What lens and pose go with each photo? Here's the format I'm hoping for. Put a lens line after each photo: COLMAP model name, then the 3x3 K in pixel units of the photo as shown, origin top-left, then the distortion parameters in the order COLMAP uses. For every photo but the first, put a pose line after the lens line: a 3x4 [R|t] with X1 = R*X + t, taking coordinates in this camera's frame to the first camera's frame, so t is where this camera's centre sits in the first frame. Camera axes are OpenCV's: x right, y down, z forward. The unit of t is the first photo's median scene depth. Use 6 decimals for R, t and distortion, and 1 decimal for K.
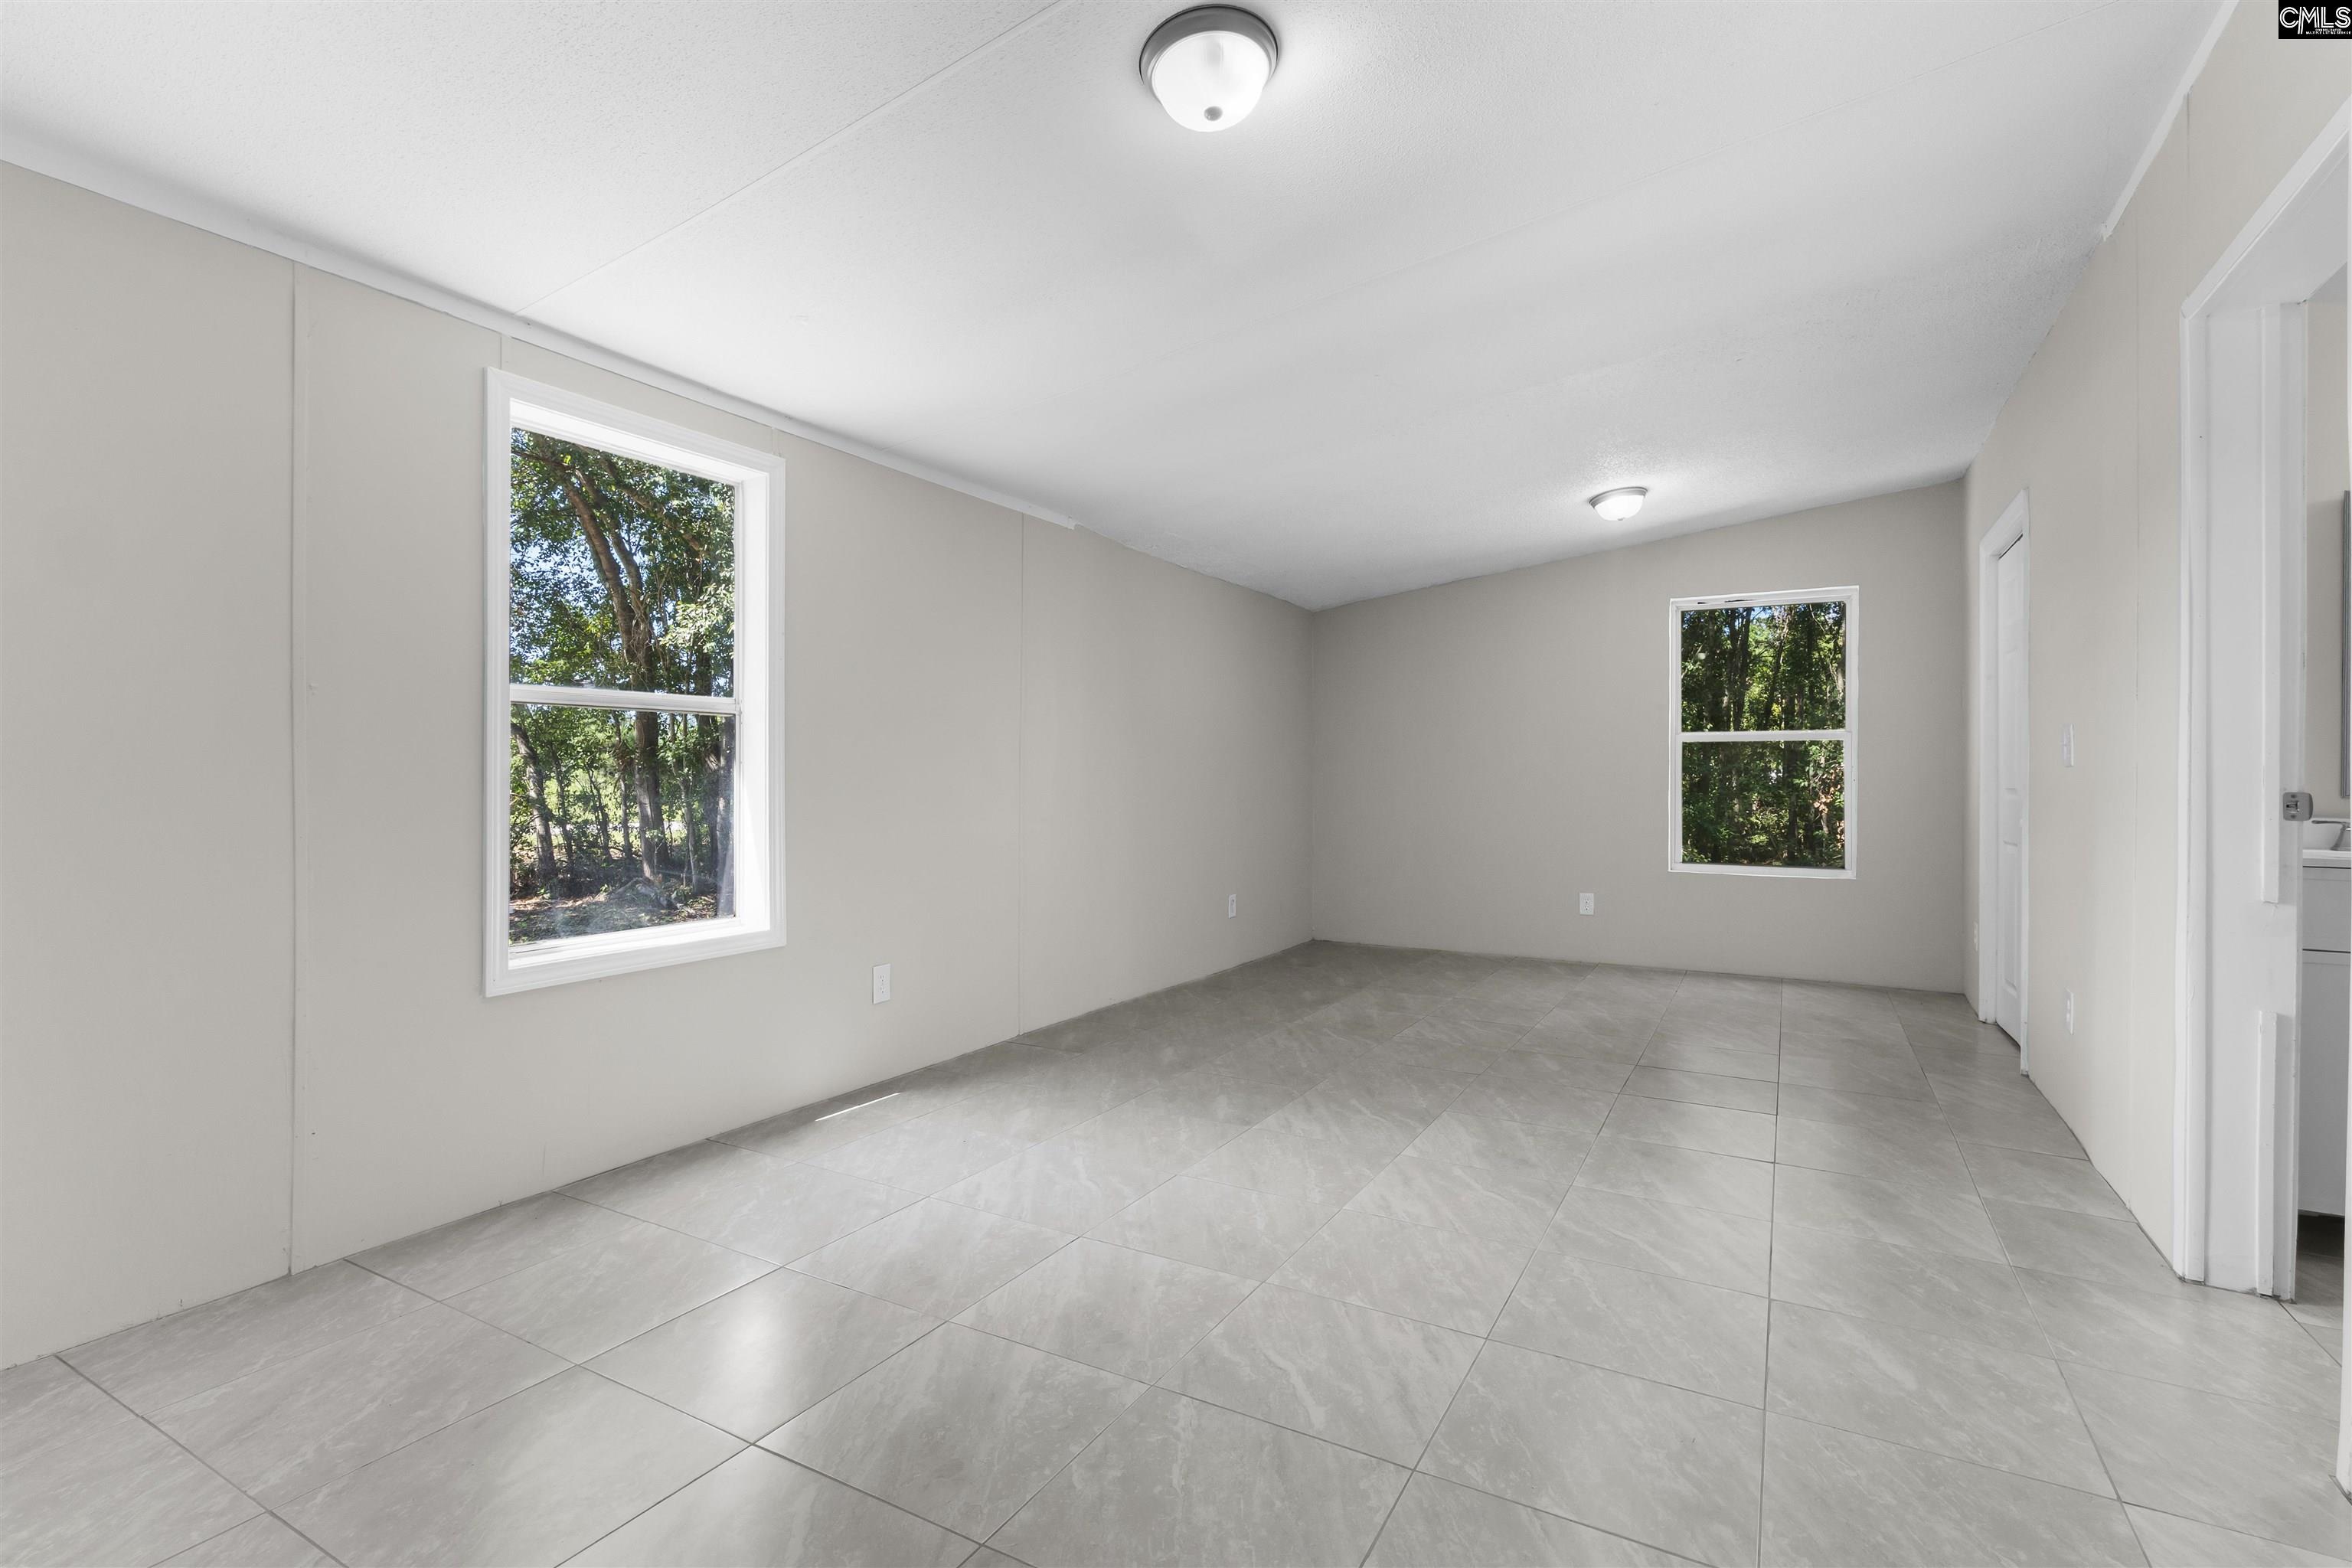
lens RADIAL K [[1090.4, 0, 1168.5], [0, 1090.4, 785.3], [0, 0, 1]] dist [-0.005854, 0.001142]
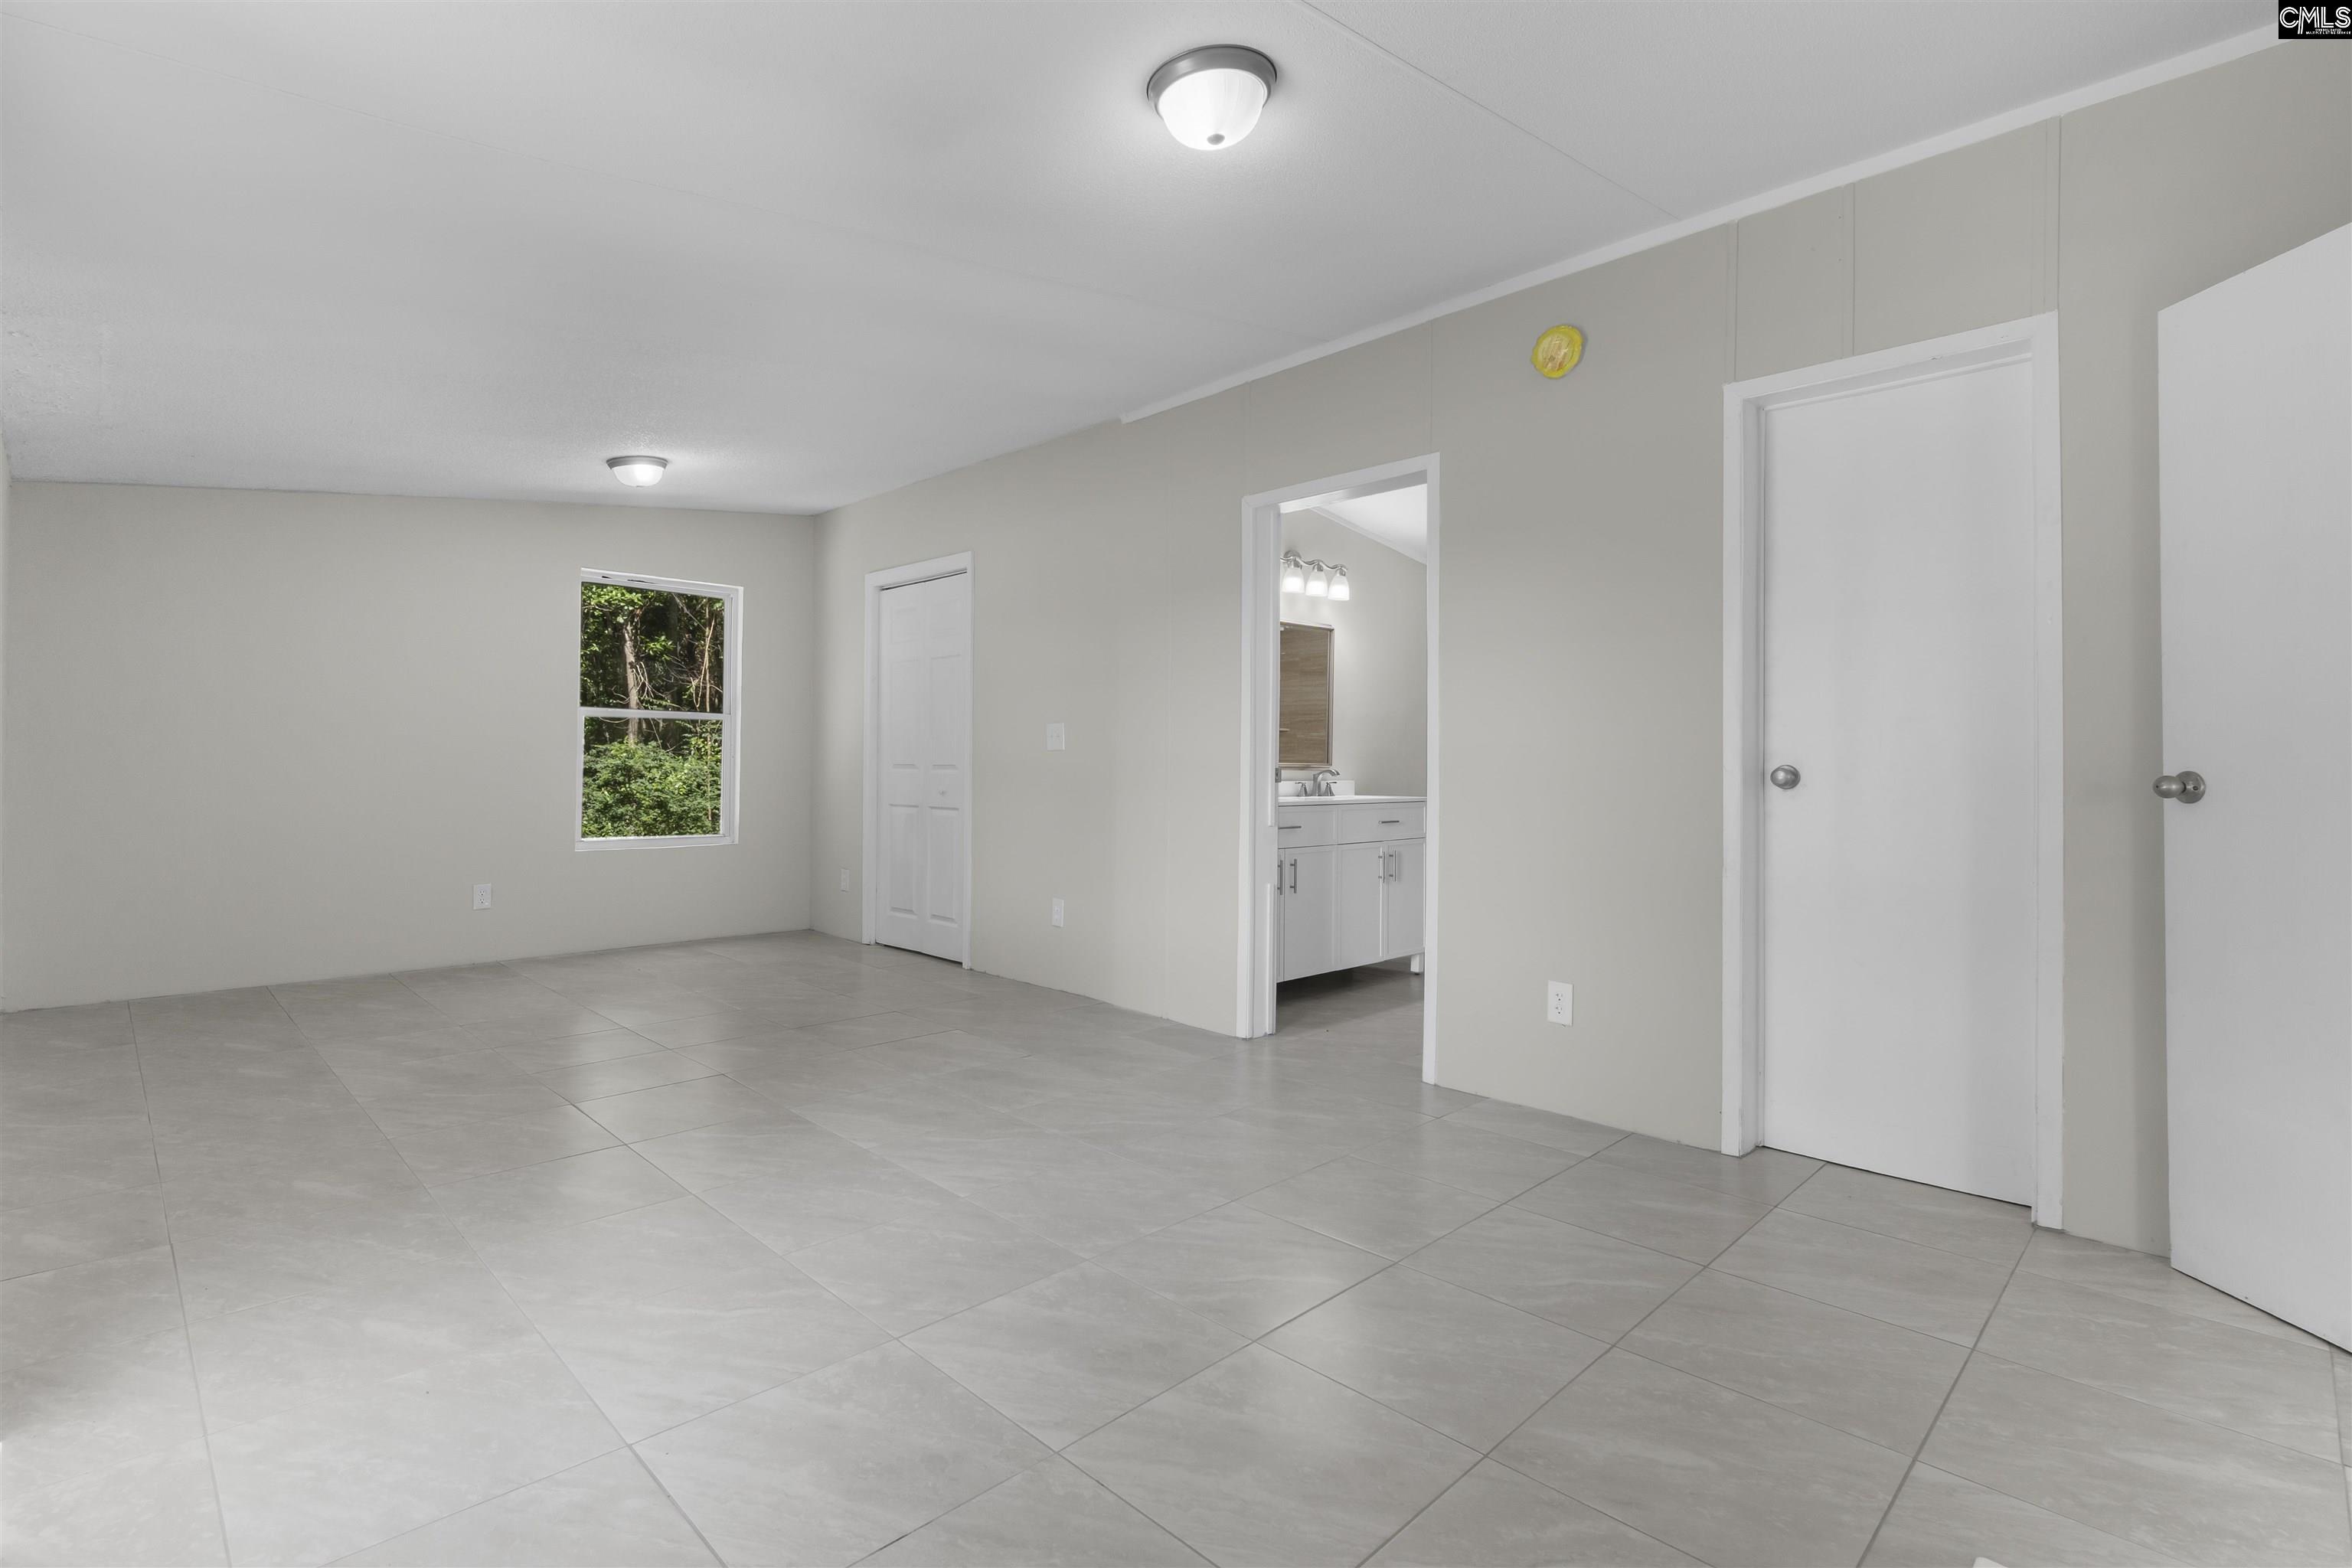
lens RADIAL K [[1090.4, 0, 1163.5], [0, 1090.4, 759.3], [0, 0, 1]] dist [-0.005854, 0.001142]
pose [[0.276559, 0.002771, 0.960993, -0.656854], [-0.001828, 0.999996, -0.002358, -0.001468], [-0.960995, -0.001105, 0.276562, 0.502467]]
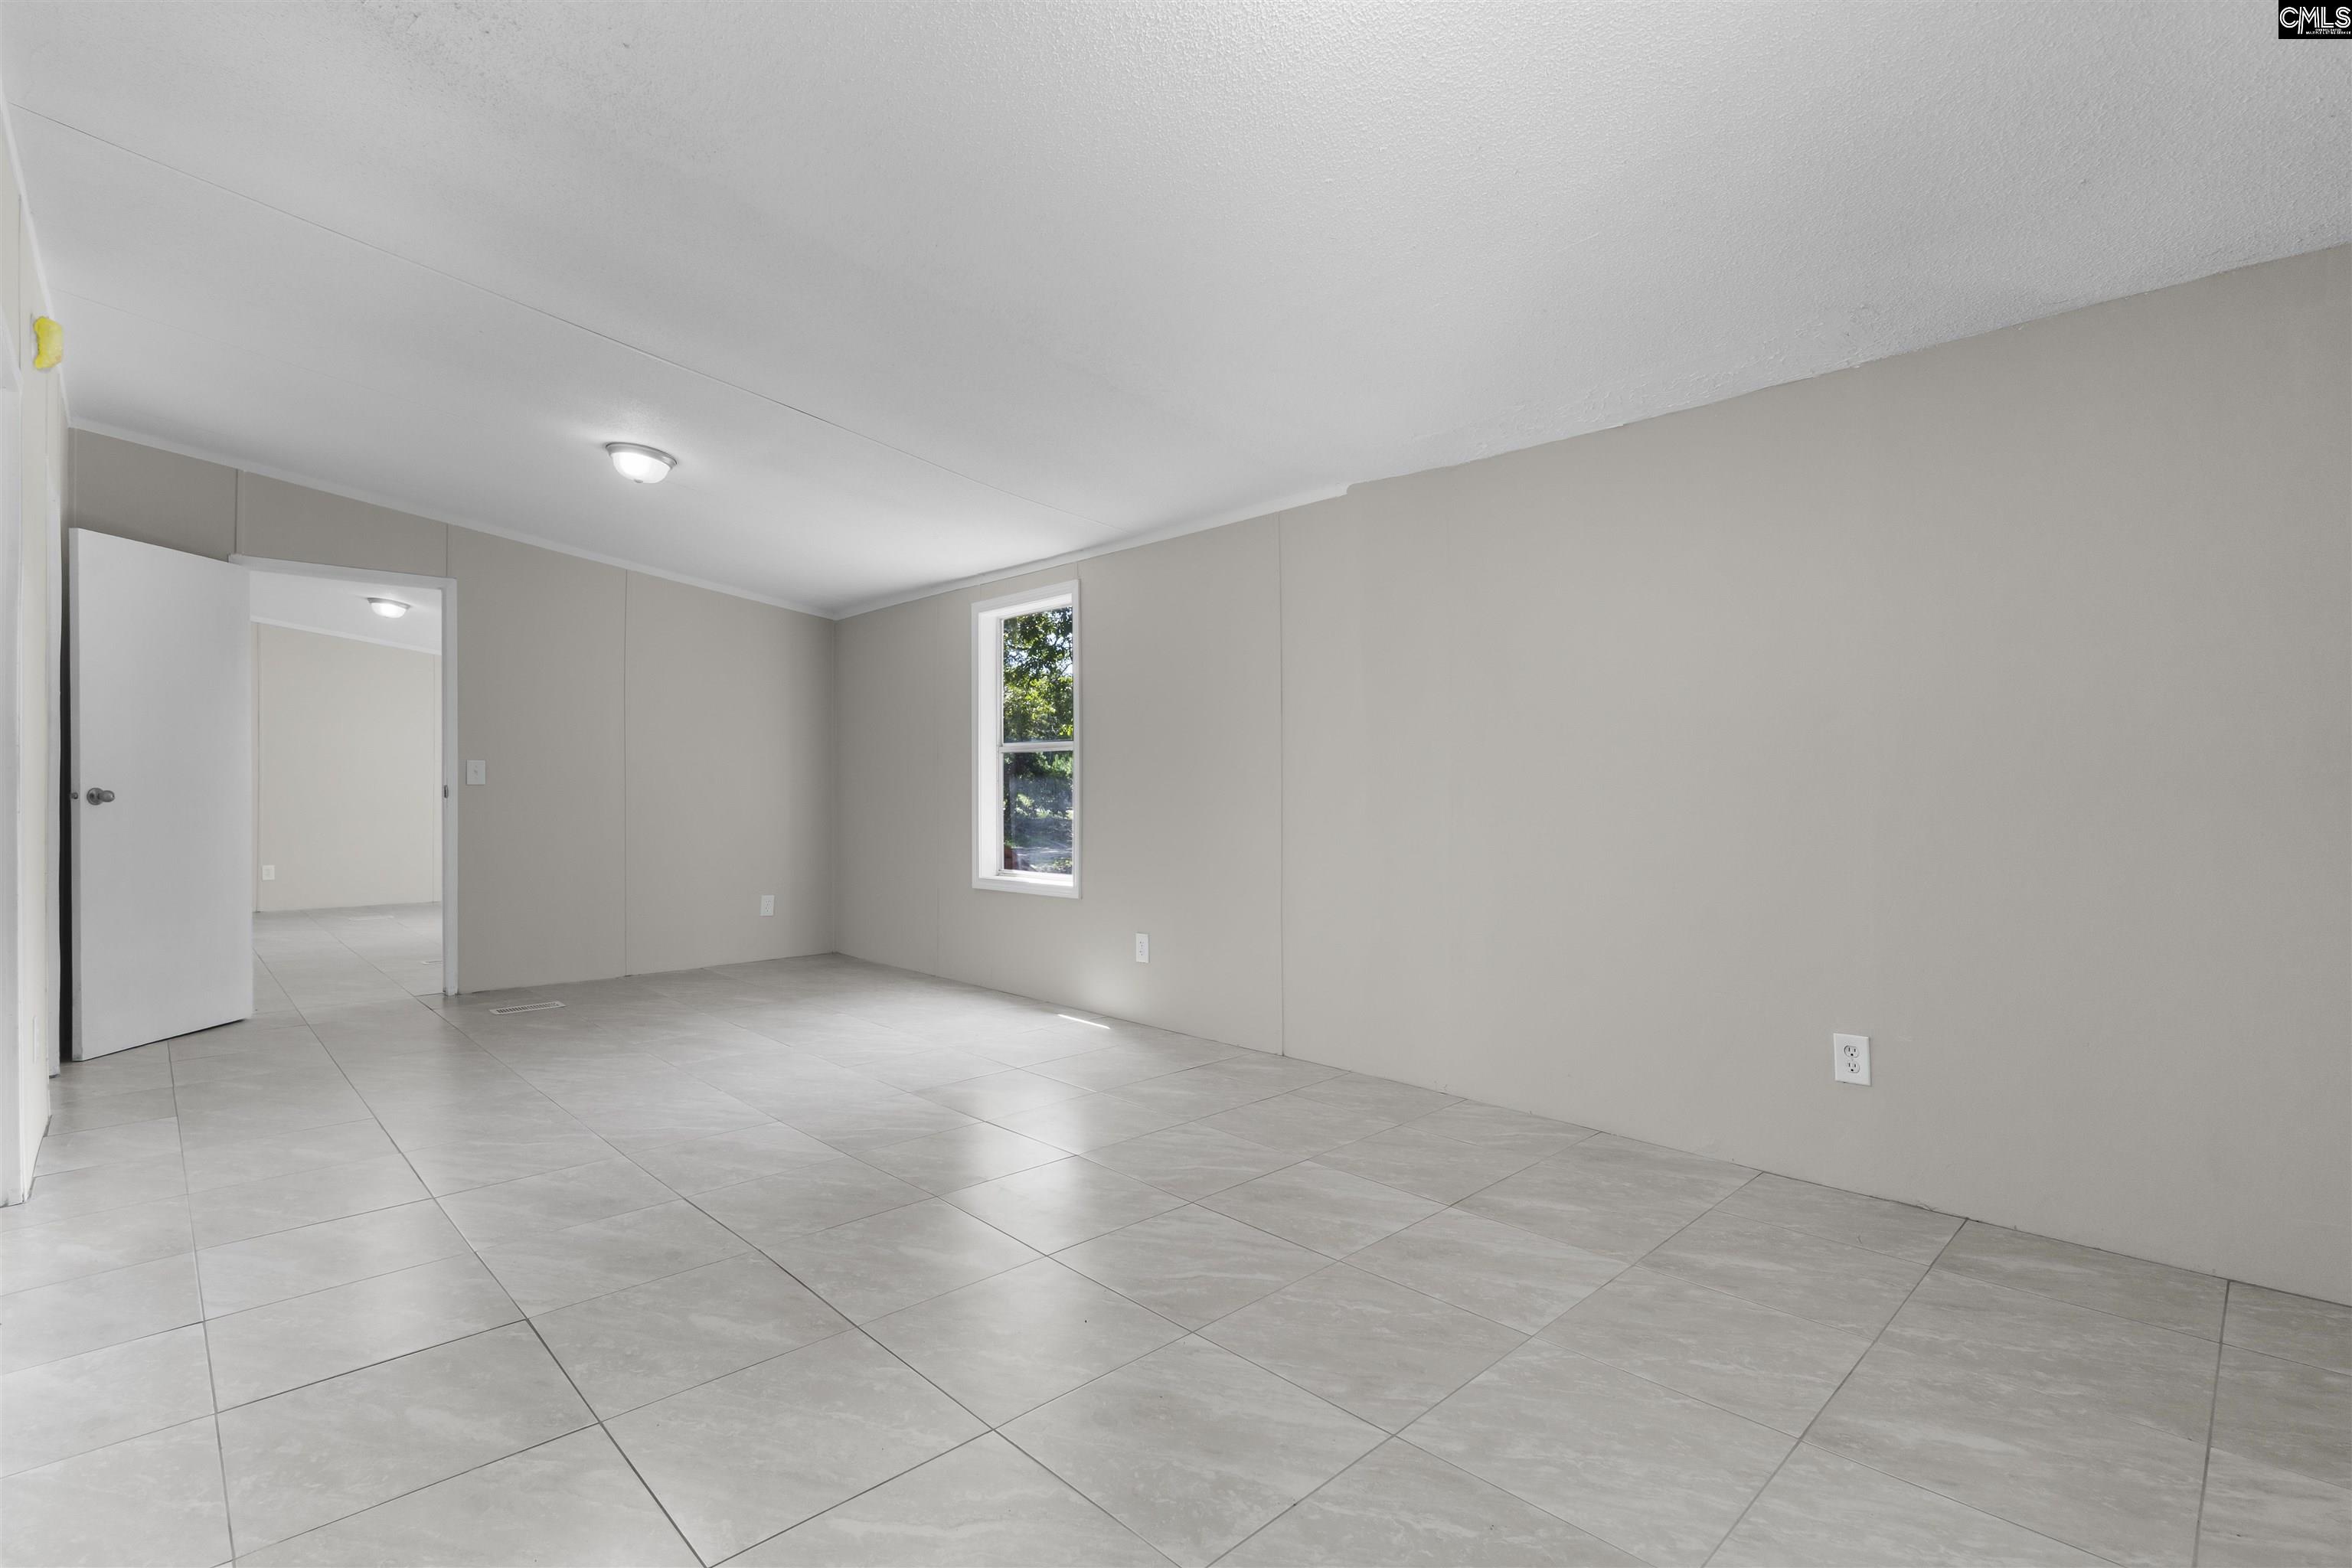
lens RADIAL K [[1090.4, 0, 1170.5], [0, 1090.4, 796.8], [0, 0, 1]] dist [-0.005854, 0.001142]
pose [[-0.283778, 0.005146, -0.958876, 1.221622], [-0.004805, 0.999965, 0.006789, -0.007006], [0.958878, 0.006534, -0.283743, 1.771301]]
